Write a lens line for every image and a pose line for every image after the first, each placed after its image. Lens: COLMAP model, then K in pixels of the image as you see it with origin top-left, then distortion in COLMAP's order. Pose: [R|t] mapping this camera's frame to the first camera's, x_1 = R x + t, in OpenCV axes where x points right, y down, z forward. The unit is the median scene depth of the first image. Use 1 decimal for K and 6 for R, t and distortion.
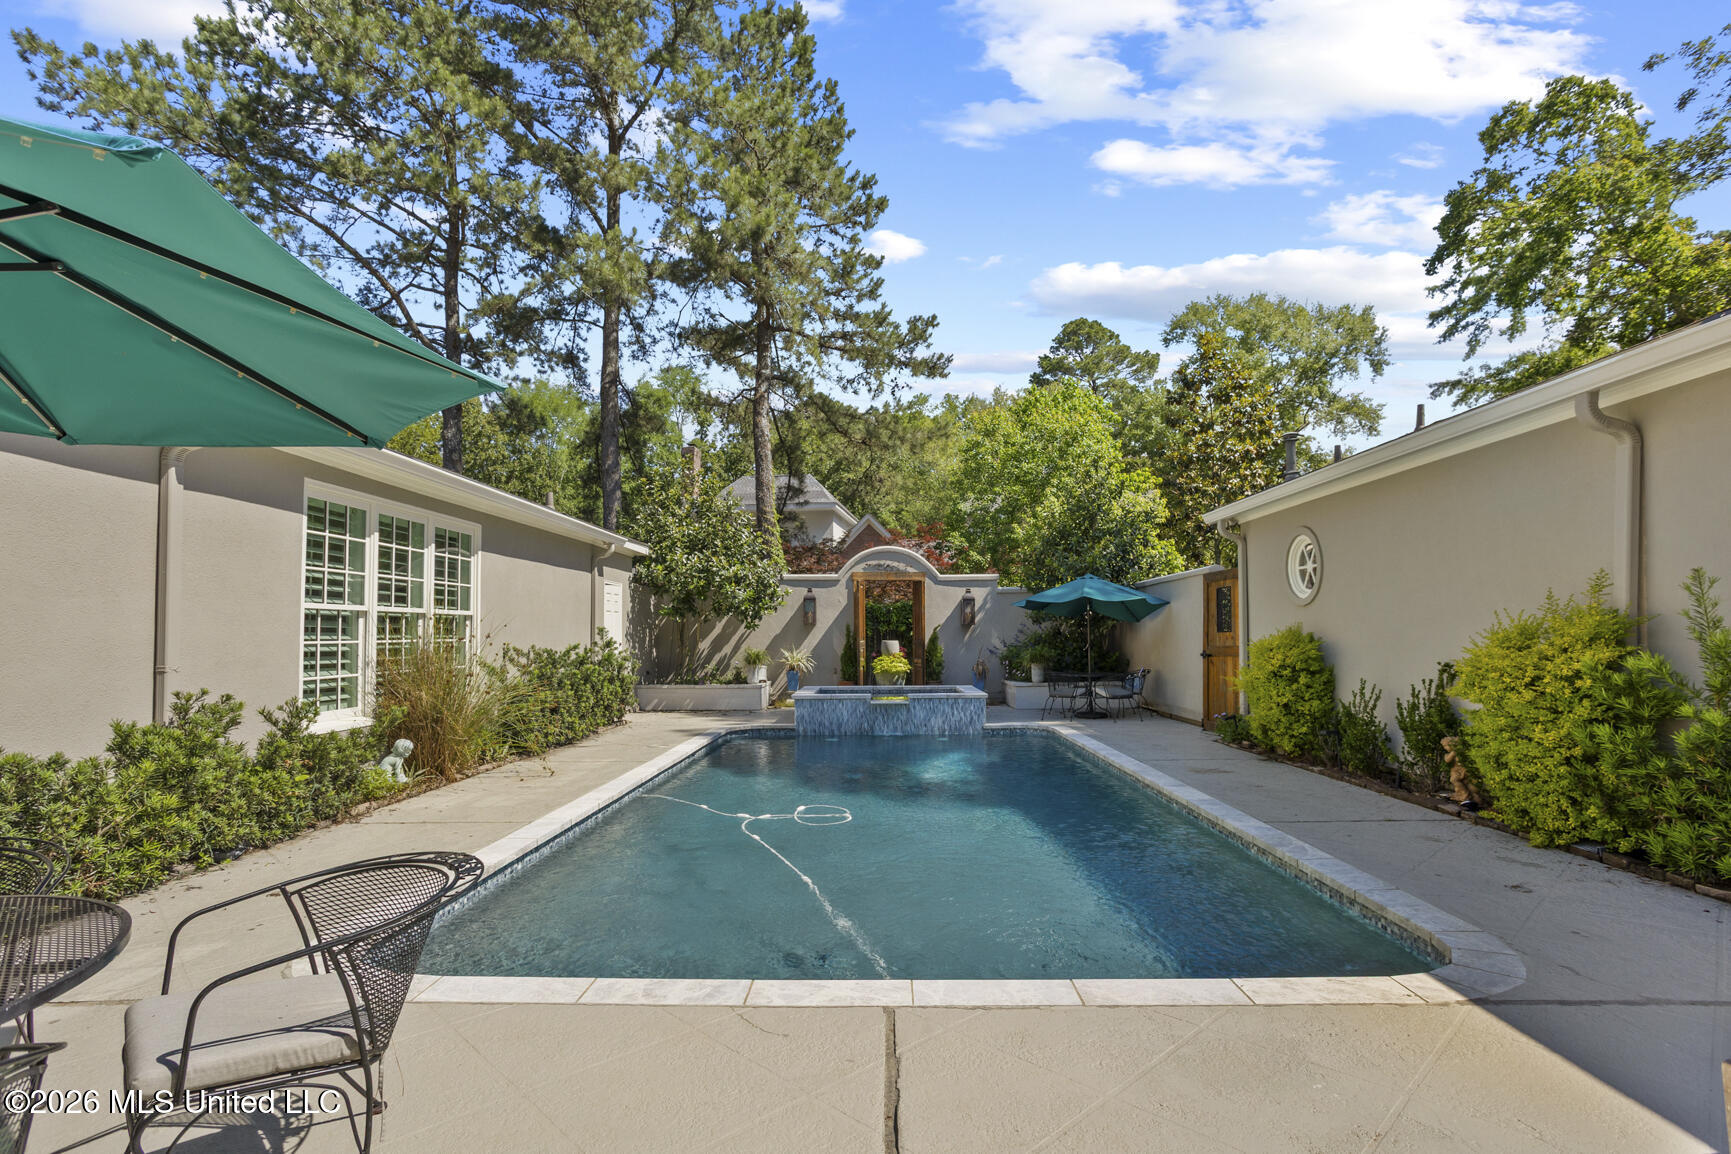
lens RADIAL K [[846.0, 0, 861.1], [0, 846.0, 574.8], [0, 0, 1]] dist [-0.048598, 0.034586]
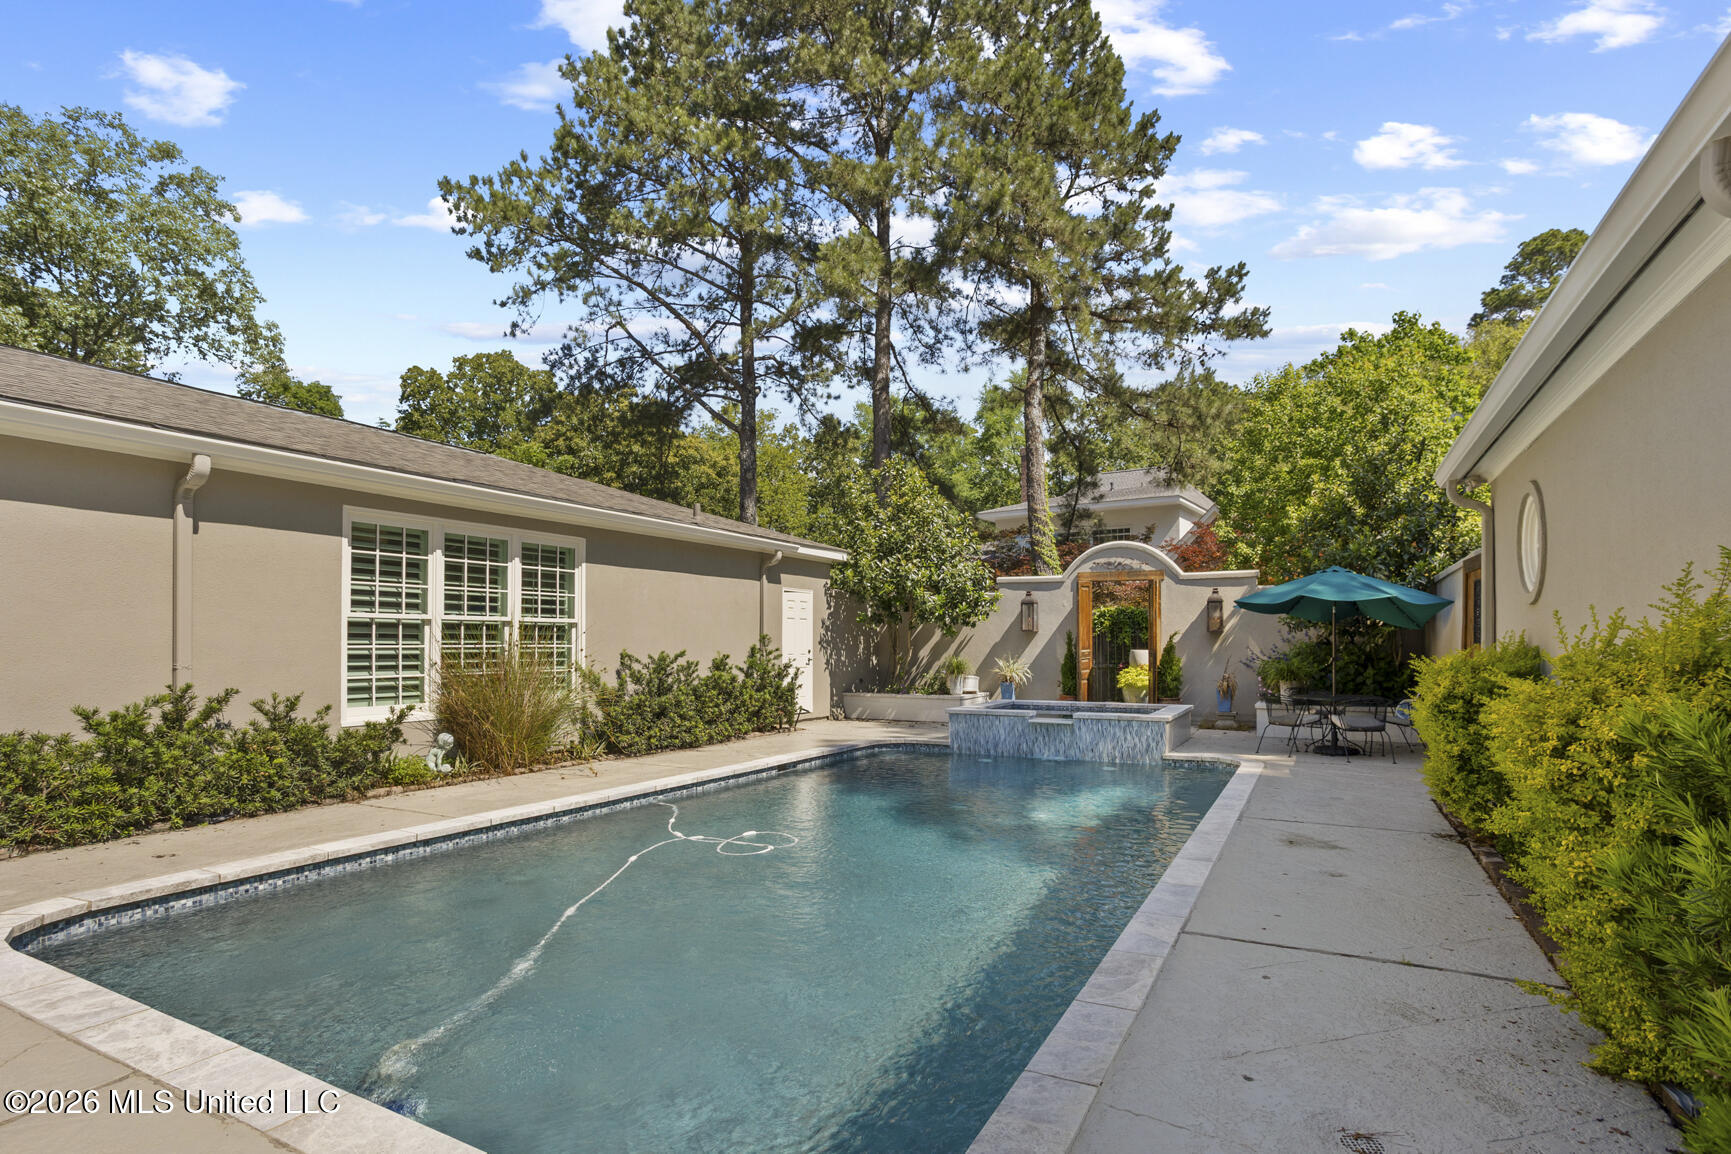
lens RADIAL K [[859.4, 0, 867.0], [0, 859.4, 611.5], [0, 0, 1]] dist [-0.050377, 0.035262]
pose [[0.892627, -0.008267, -0.450720, 0.197263], [0.024369, 0.999255, 0.029932, 0.005503], [0.450137, -0.037702, 0.892163, 0.102323]]
